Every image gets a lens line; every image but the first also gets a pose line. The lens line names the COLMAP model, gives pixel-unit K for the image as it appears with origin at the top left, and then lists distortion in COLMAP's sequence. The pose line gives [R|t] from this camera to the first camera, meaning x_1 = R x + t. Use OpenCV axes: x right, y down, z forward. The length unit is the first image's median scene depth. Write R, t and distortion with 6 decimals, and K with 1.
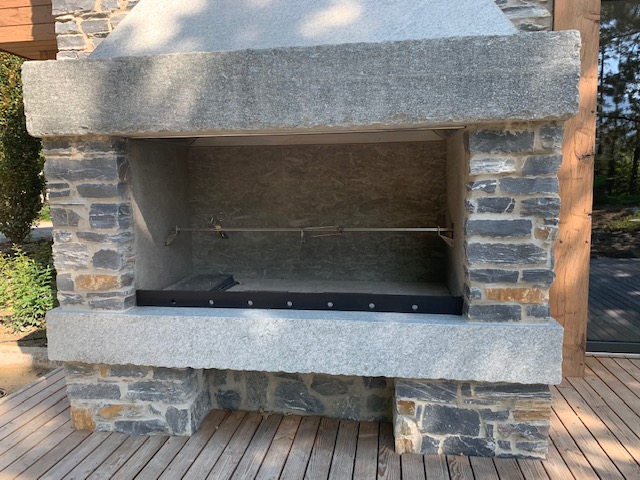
lens RADIAL K [[492.9, 0, 318.4], [0, 492.9, 225.2], [0, 0, 1]] dist [0.017906, -0.023197]
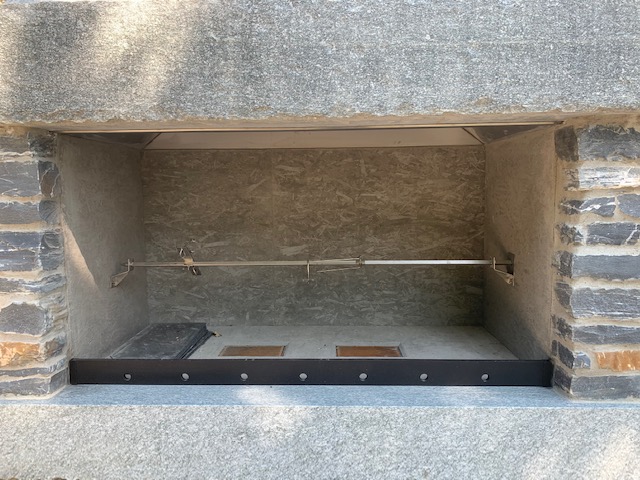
lens RADIAL K [[492.9, 0, 316.2], [0, 492.9, 226.0], [0, 0, 1]] dist [0.017906, -0.023197]
pose [[0.993552, -0.005687, 0.113239, -0.125237], [0.007899, 0.999786, -0.019098, -0.038602], [-0.113106, 0.019870, 0.993384, 0.329863]]
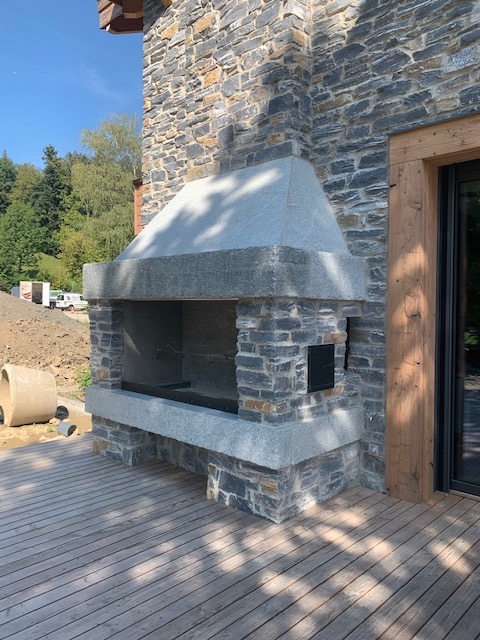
lens RADIAL K [[492.9, 0, 241.3], [0, 492.9, 289.7], [0, 0, 1]] dist [0.017906, -0.023197]
pose [[0.823158, 0.002784, -0.567805, 1.172322], [-0.074194, 0.991942, -0.102698, -0.056405], [0.562944, 0.126664, 0.816732, -0.340146]]
